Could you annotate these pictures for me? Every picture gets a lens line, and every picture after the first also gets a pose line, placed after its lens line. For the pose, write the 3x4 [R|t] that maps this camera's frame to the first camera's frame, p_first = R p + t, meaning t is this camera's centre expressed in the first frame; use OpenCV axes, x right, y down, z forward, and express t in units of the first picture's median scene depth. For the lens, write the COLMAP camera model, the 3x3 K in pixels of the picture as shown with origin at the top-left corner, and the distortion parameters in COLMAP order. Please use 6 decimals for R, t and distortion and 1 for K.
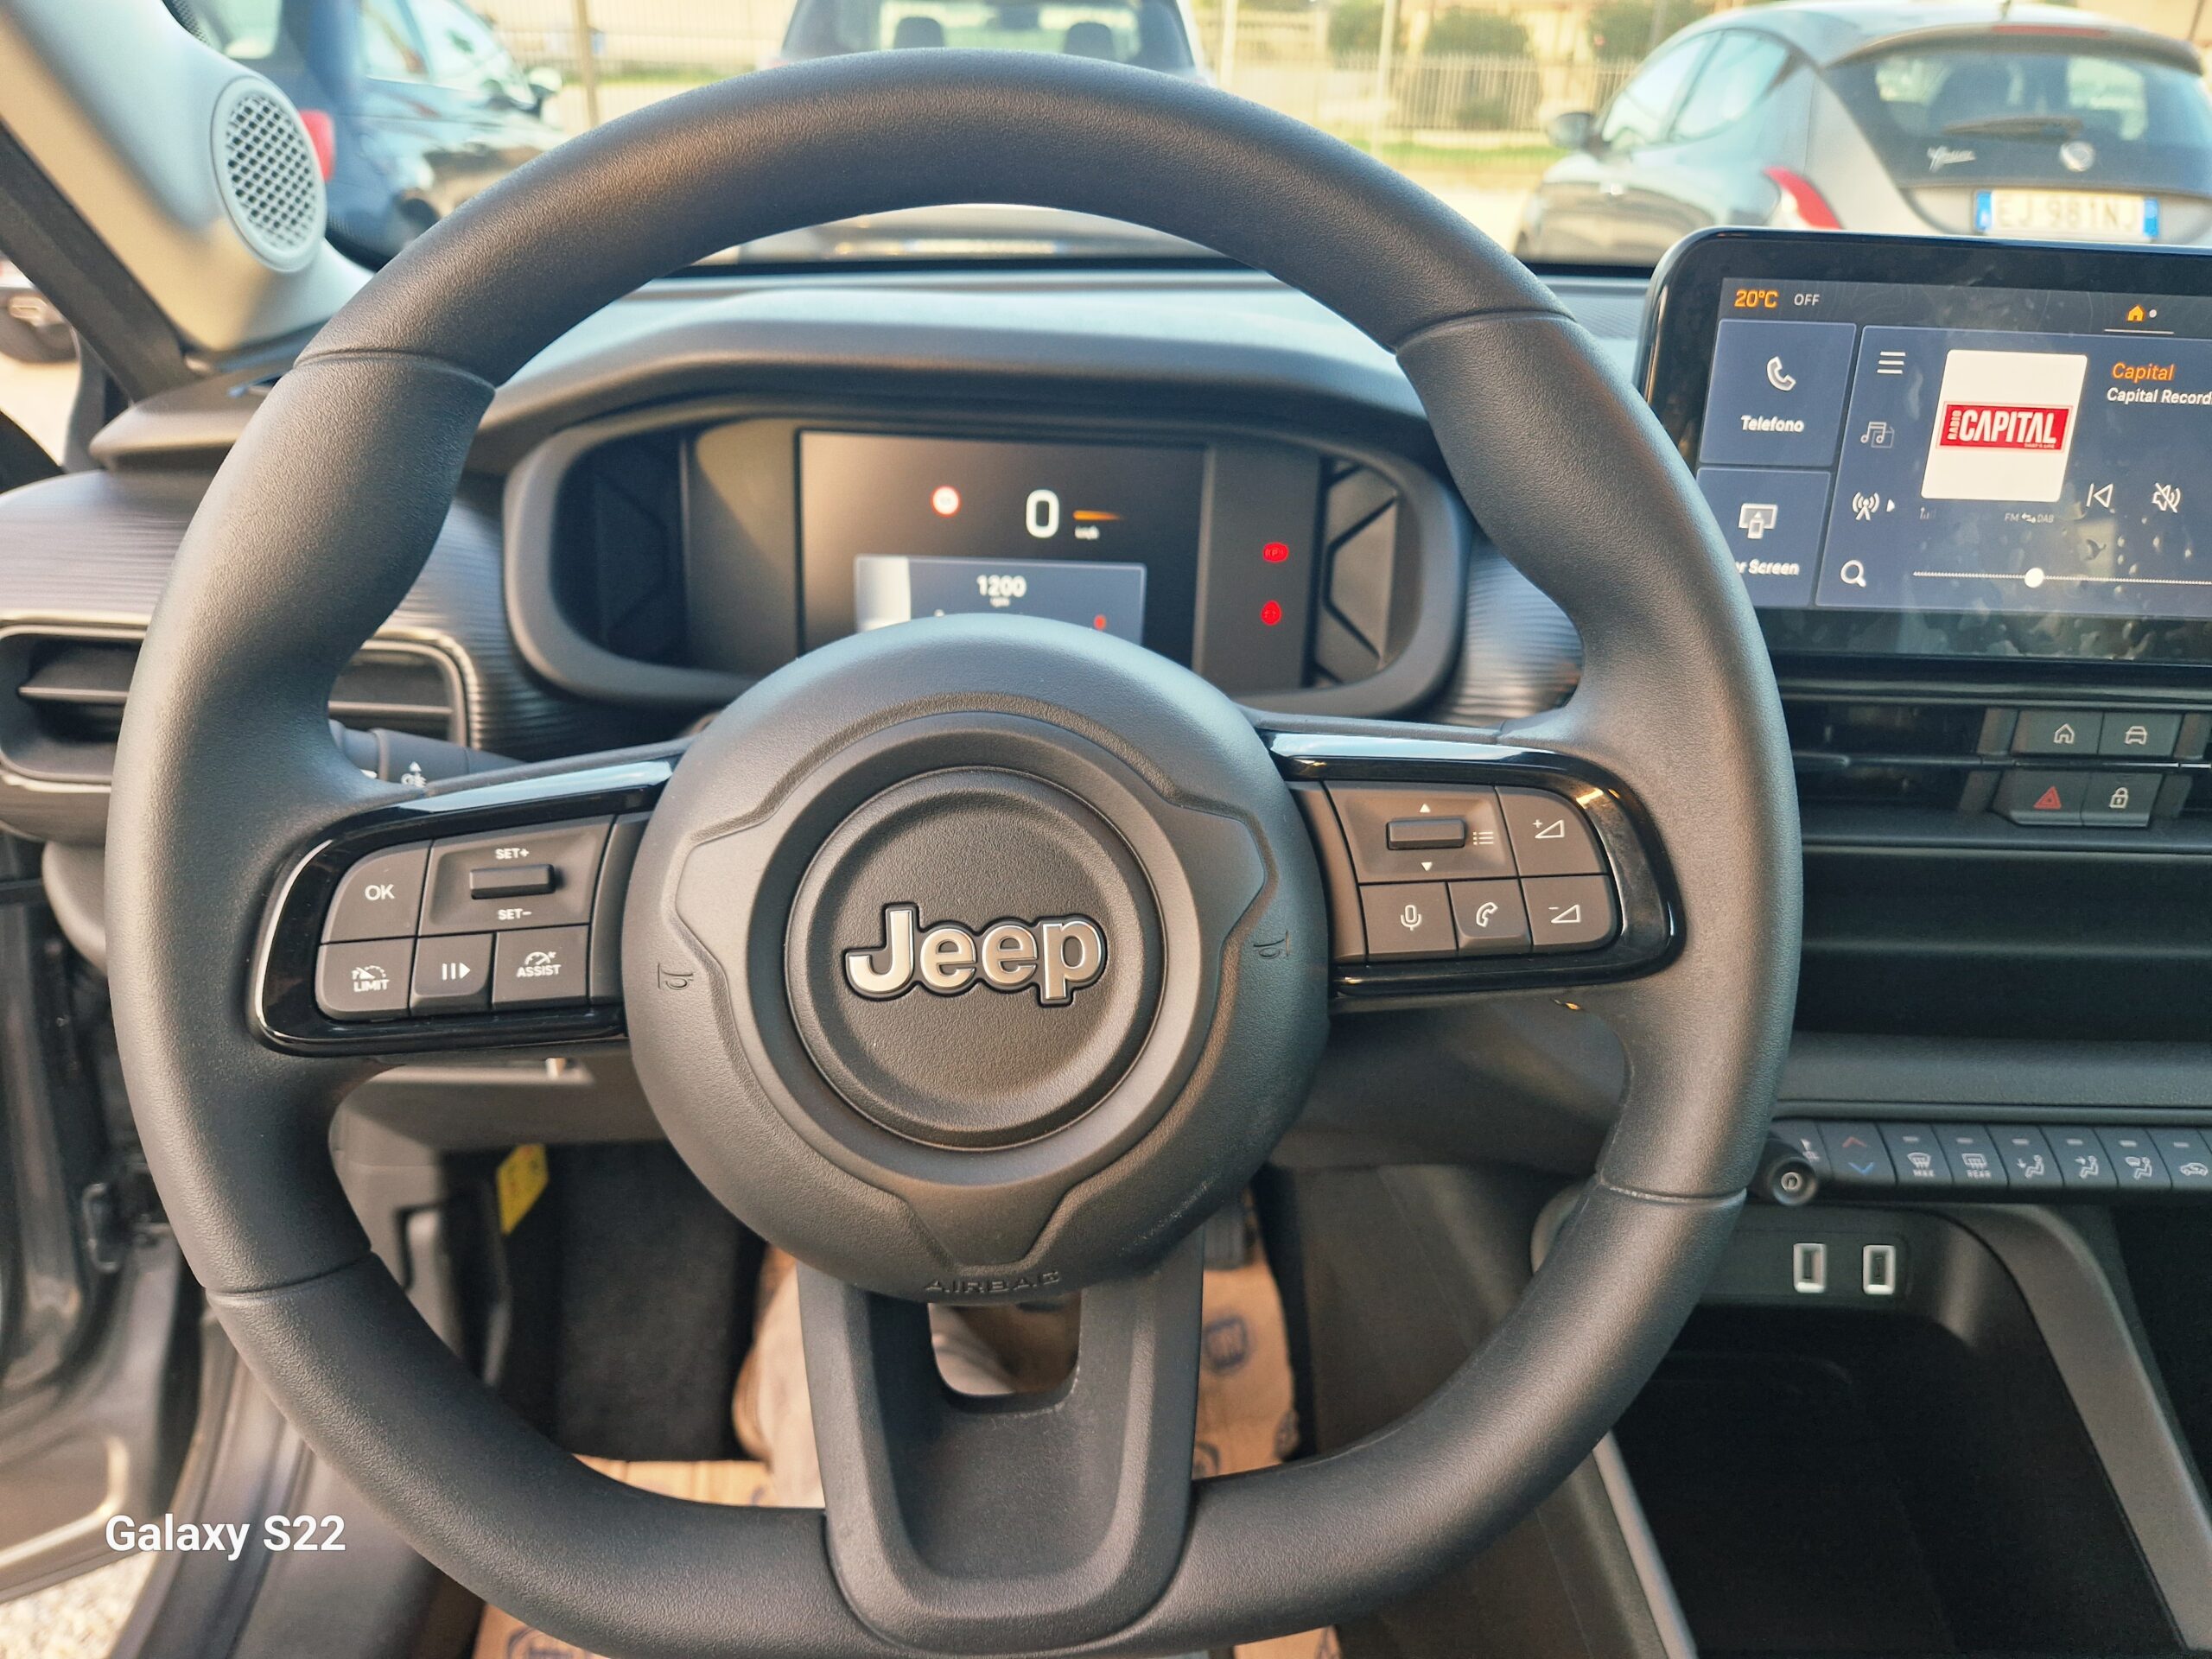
lens RADIAL K [[1488.0, 0, 1105.9], [0, 1488.0, 847.7], [0, 0, 1]] dist [0.035585, -0.044268]
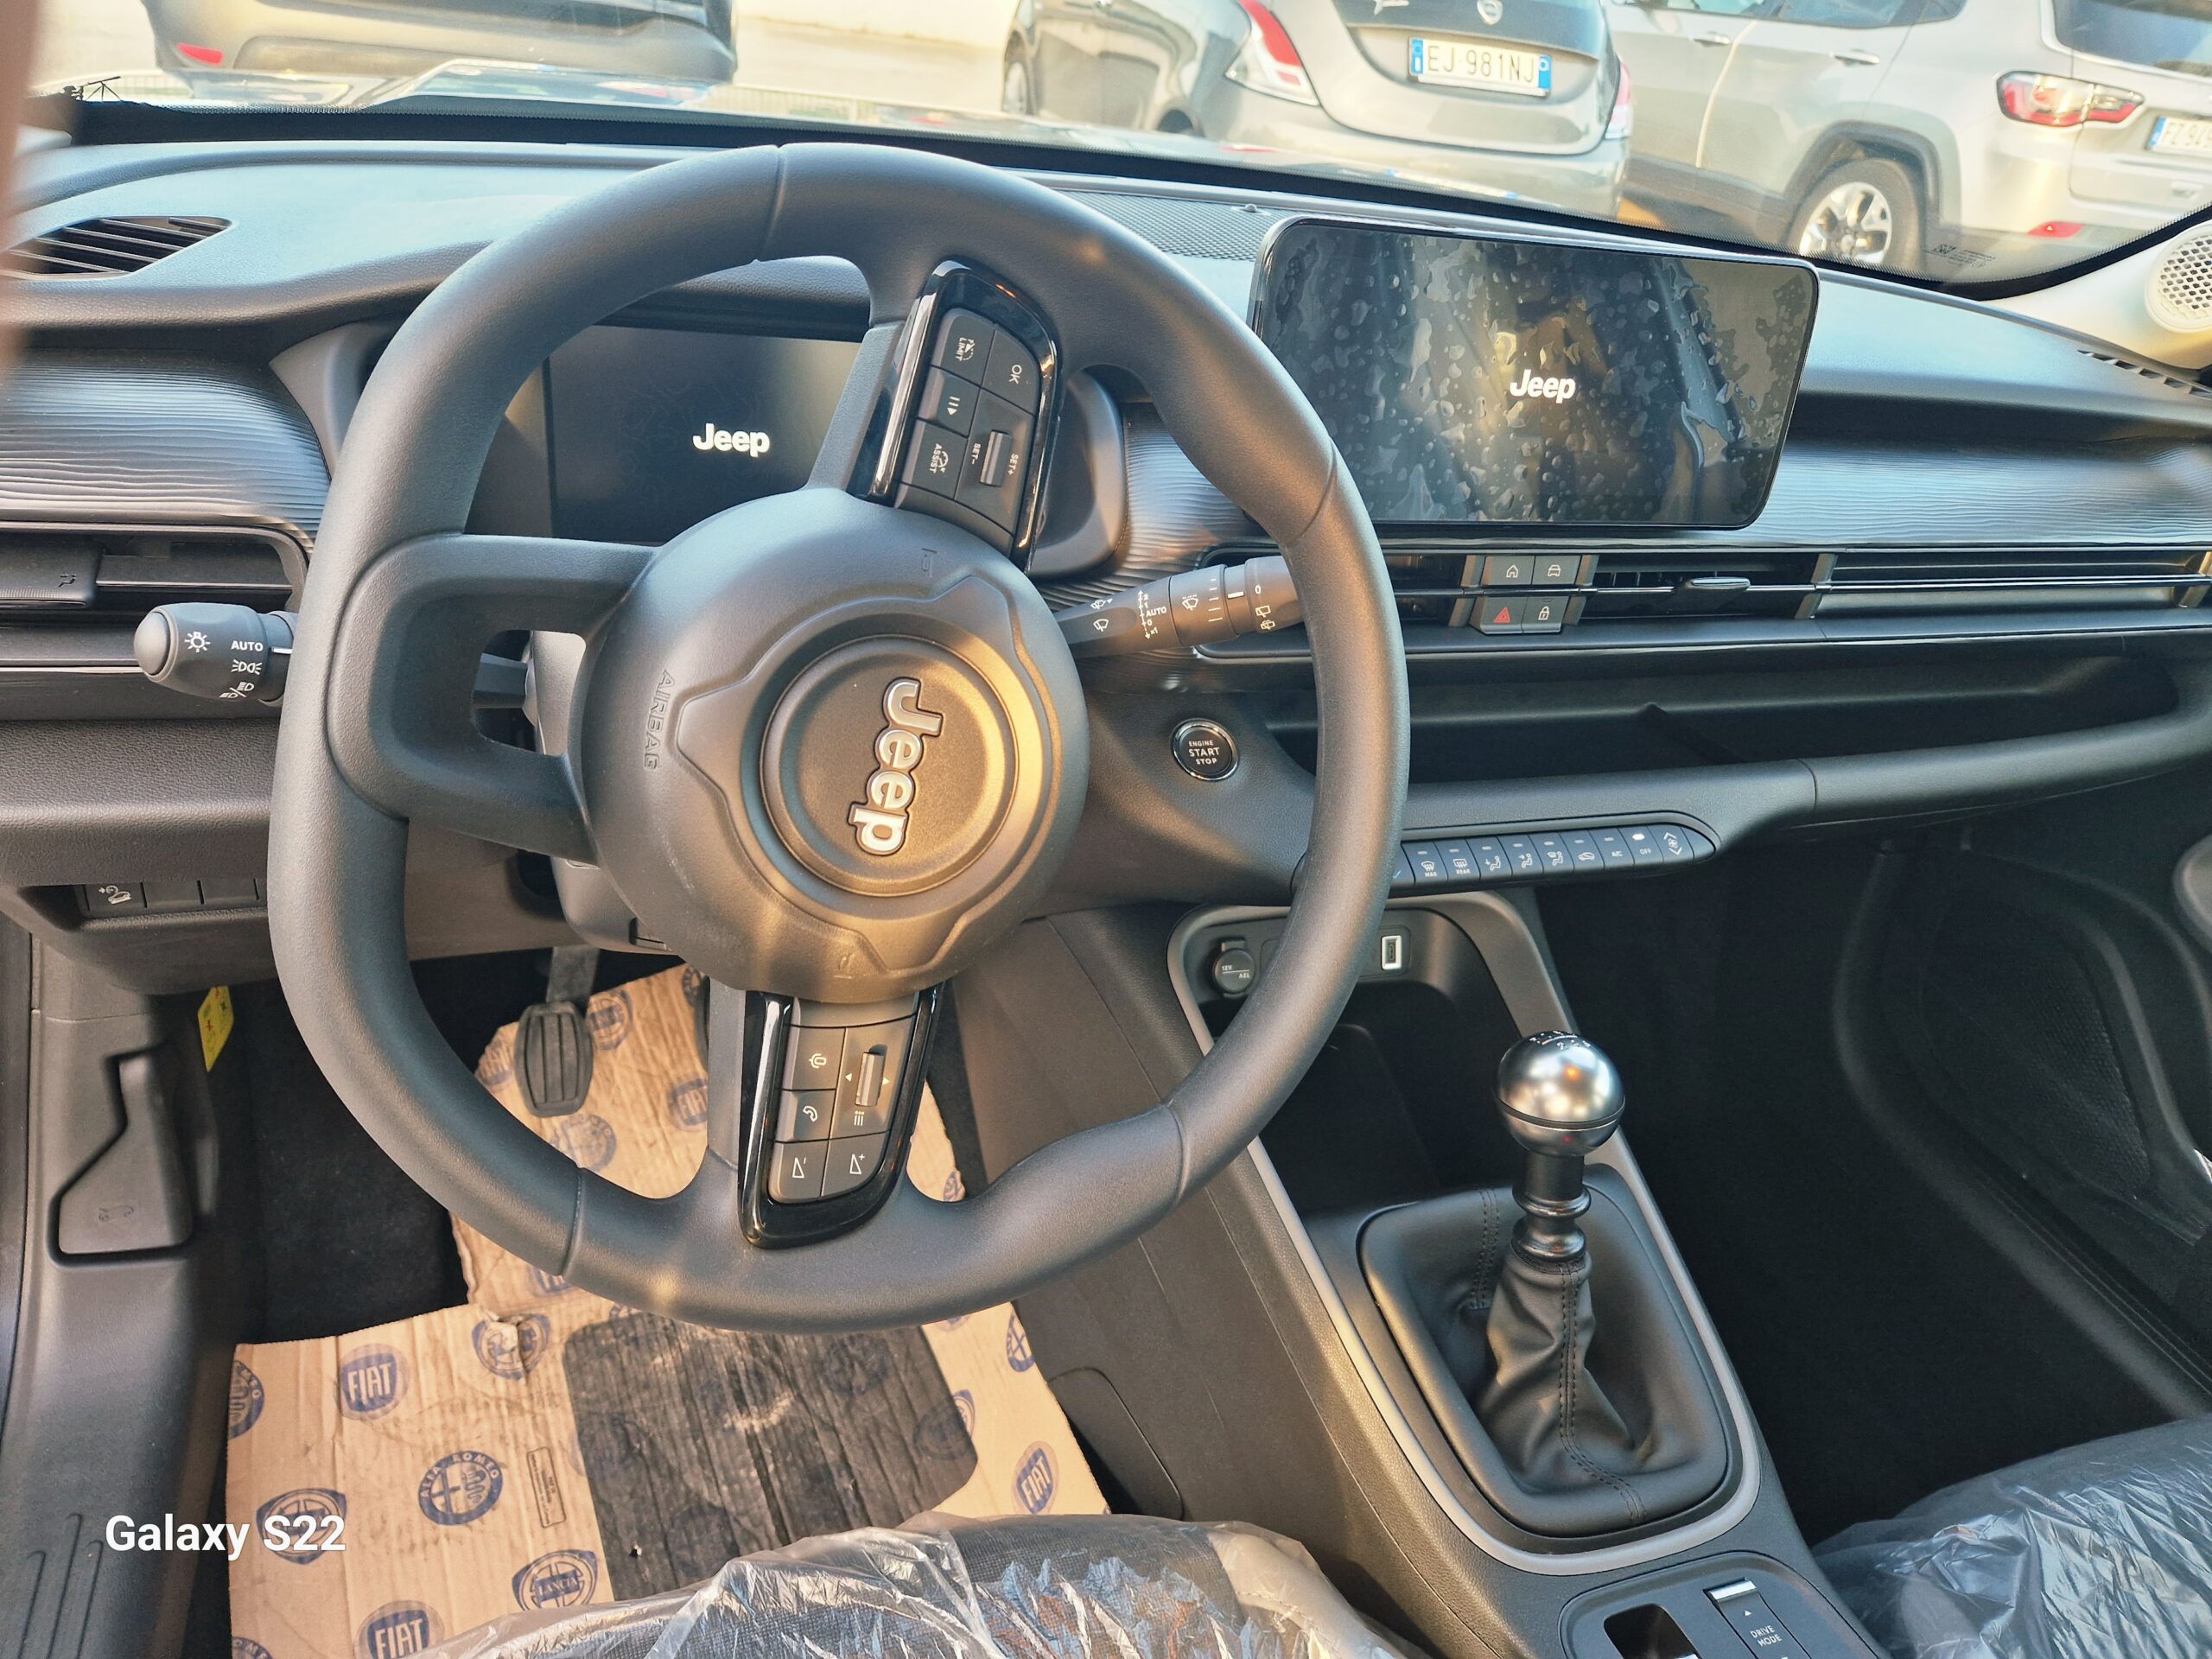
lens RADIAL K [[1464.2, 0, 1113.0], [0, 1464.2, 831.0], [0, 0, 1]] dist [0.046695, -0.039968]
pose [[0.946015, -0.079113, 0.314320, -0.226461], [0.040534, 0.991018, 0.127441, -0.024803], [-0.321579, -0.107820, 0.940724, -0.287247]]
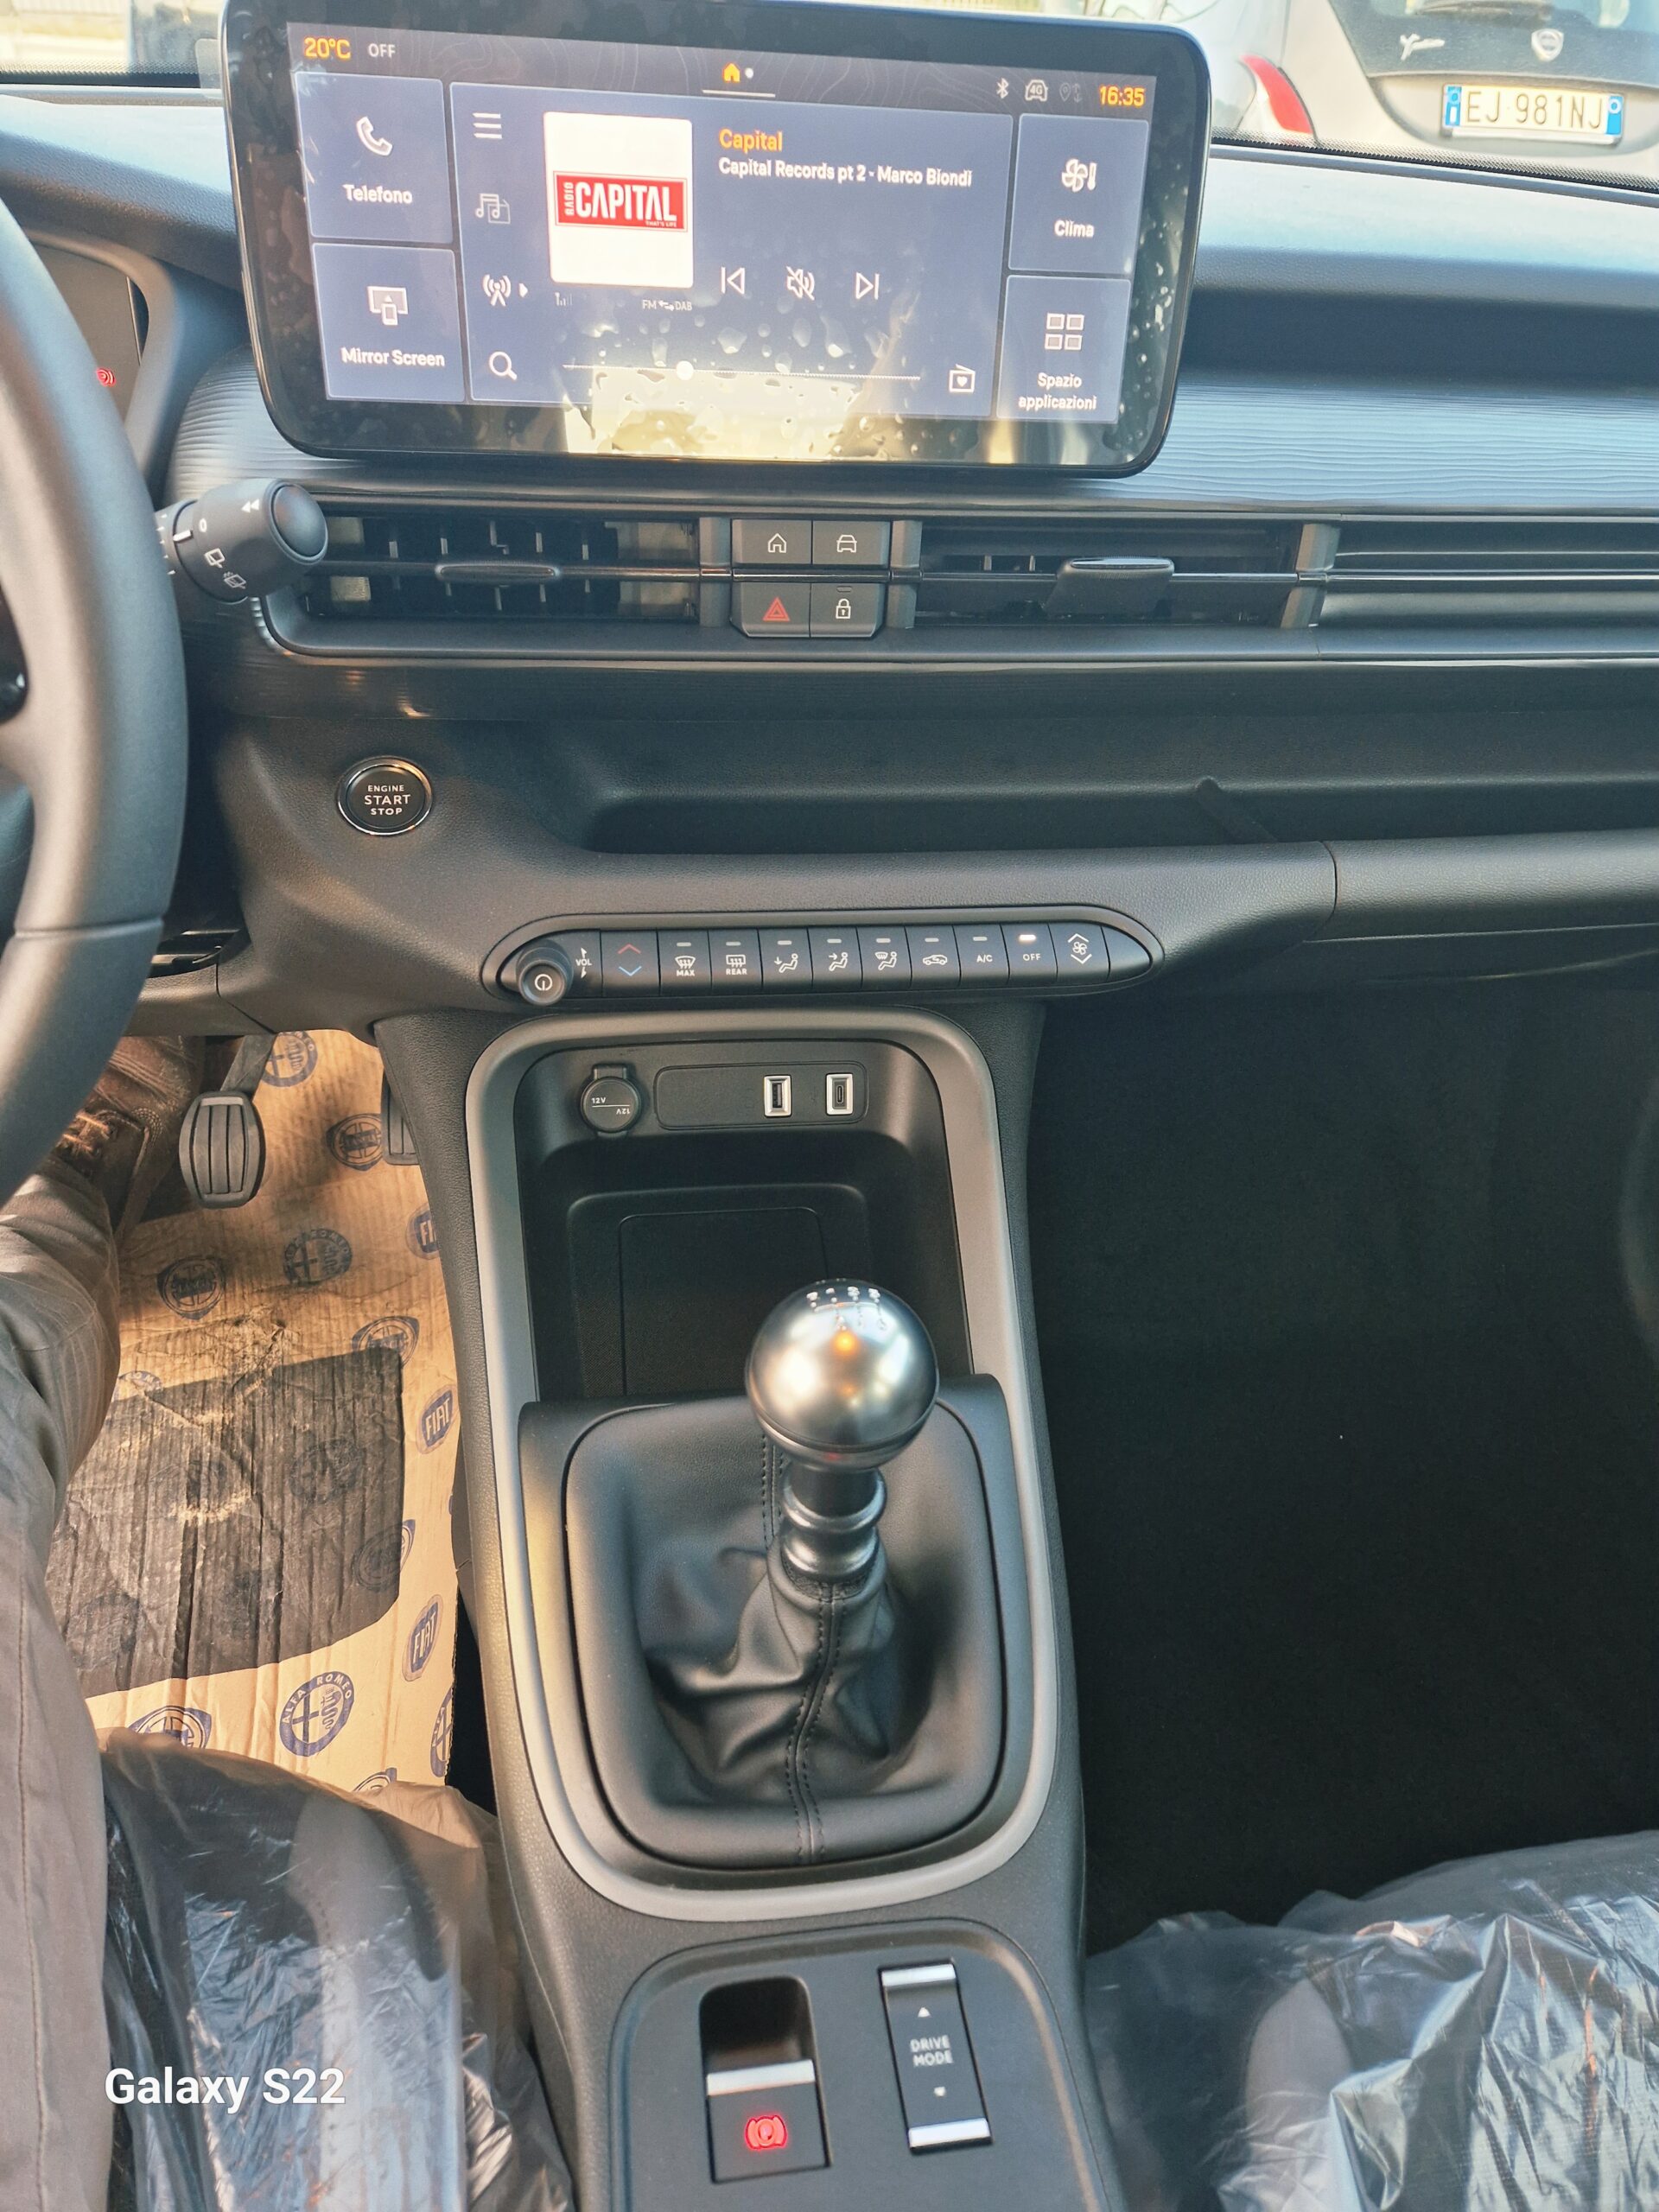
lens RADIAL K [[1464.2, 0, 829.5], [0, 1464.2, 1106.0], [0, 0, 1]] dist [0.046695, -0.039968]
pose [[0.993587, -0.052171, 0.100310, 0.600278], [0.032341, 0.981250, 0.190005, 0.125361], [-0.108342, -0.185543, 0.976645, -0.089266]]
